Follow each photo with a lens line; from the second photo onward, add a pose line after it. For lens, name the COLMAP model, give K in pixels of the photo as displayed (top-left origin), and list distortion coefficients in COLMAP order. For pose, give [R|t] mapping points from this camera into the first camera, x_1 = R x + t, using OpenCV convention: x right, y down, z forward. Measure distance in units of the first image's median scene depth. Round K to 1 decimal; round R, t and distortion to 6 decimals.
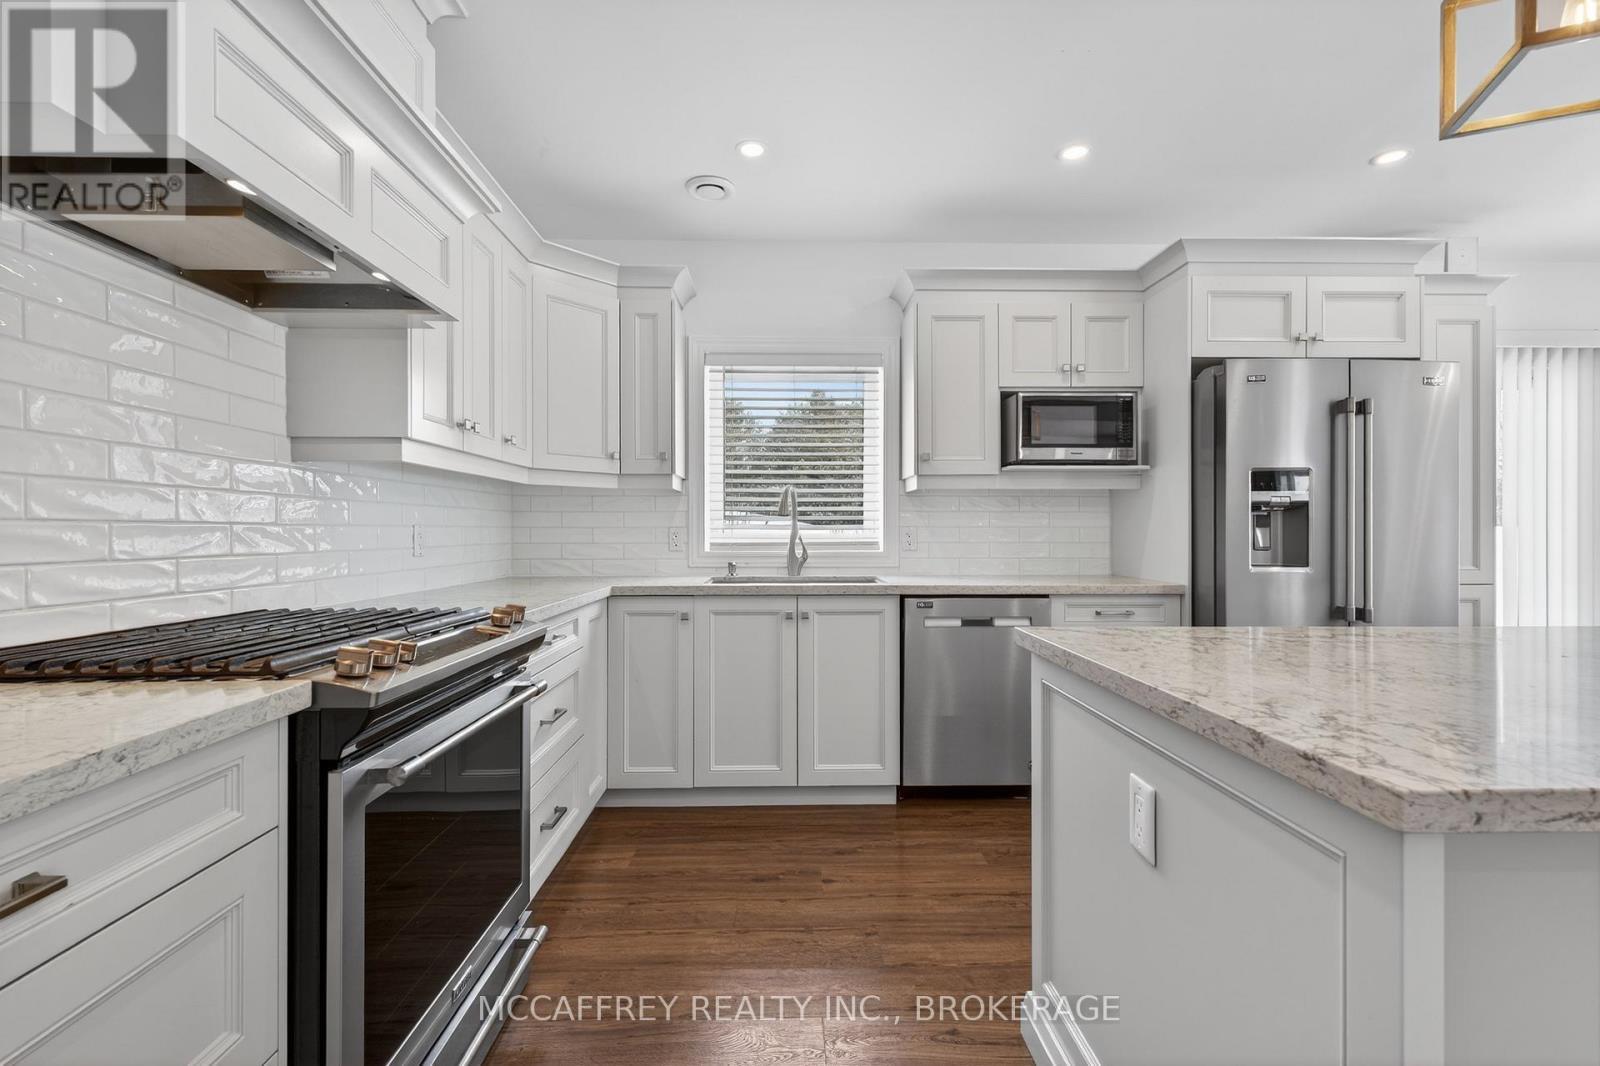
lens RADIAL K [[700.3, 0, 804.4], [0, 700.3, 526.7], [0, 0, 1]] dist [0.010500, -0.000523]
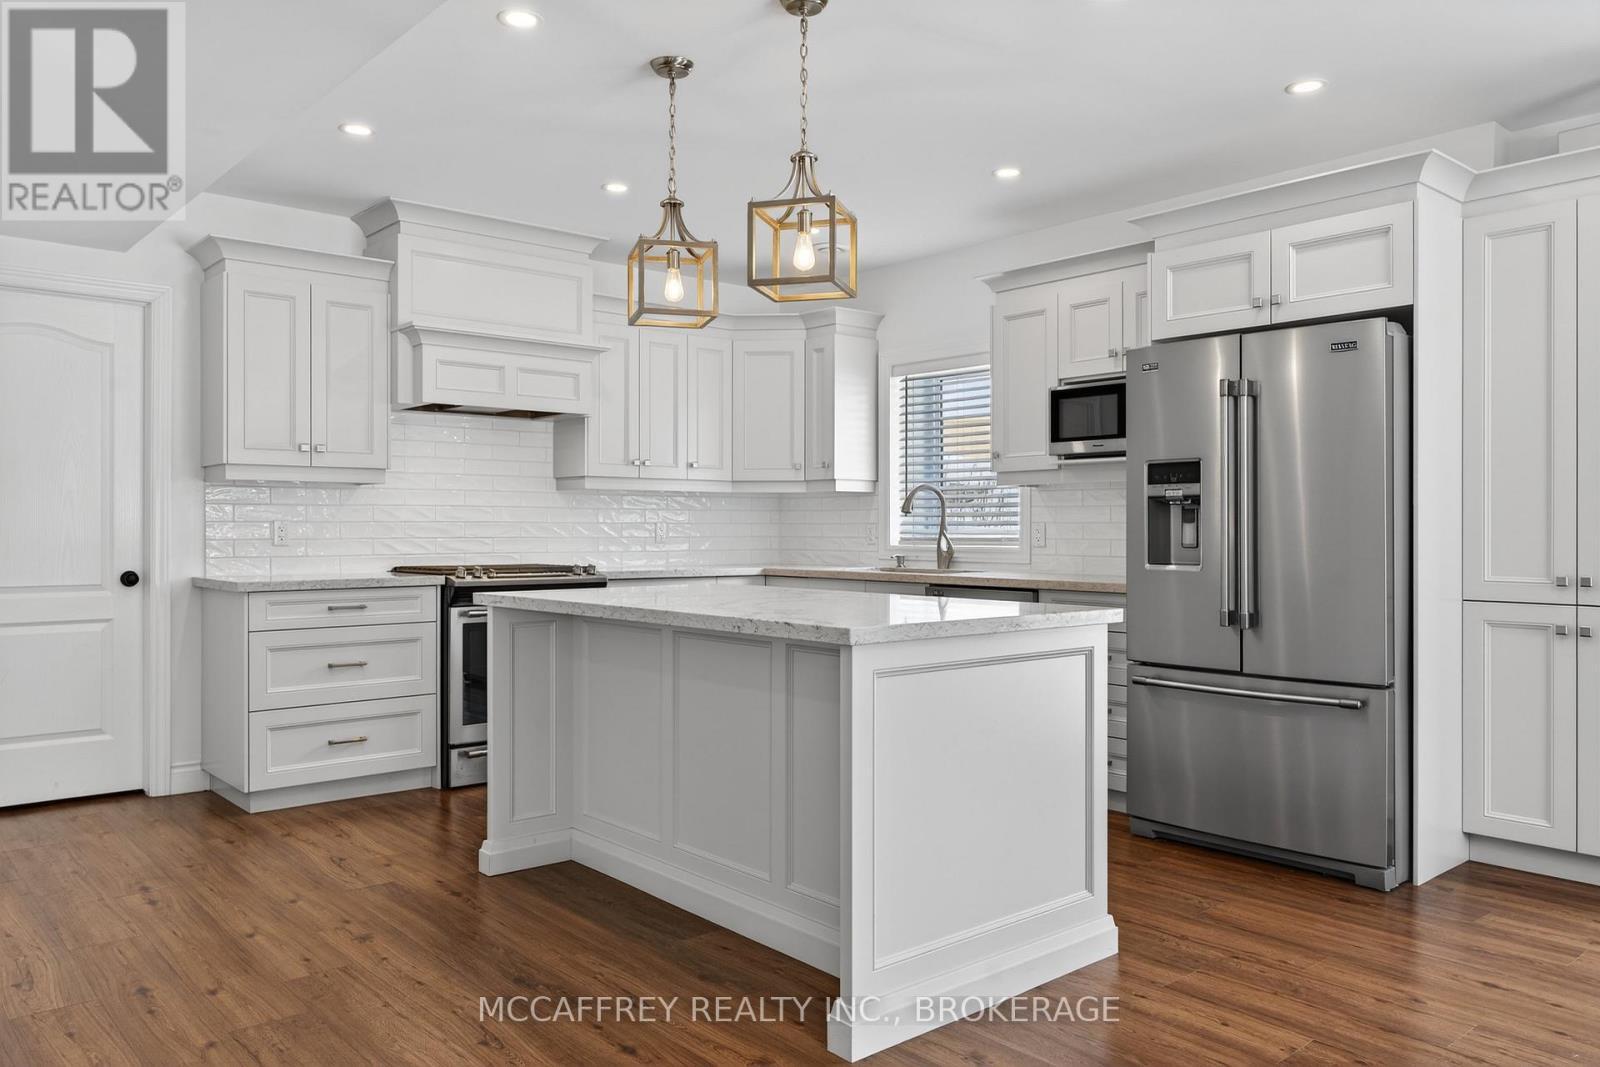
lens RADIAL K [[1169.5, 0, 797.3], [0, 1169.5, 533.6], [0, 0, 1]] dist [-0.005480, 0.000013]
pose [[0.627823, 0.004961, -0.778340, 1.380135], [0.003458, 0.999952, 0.009164, -0.000345], [0.778348, -0.008445, 0.627776, -0.323251]]
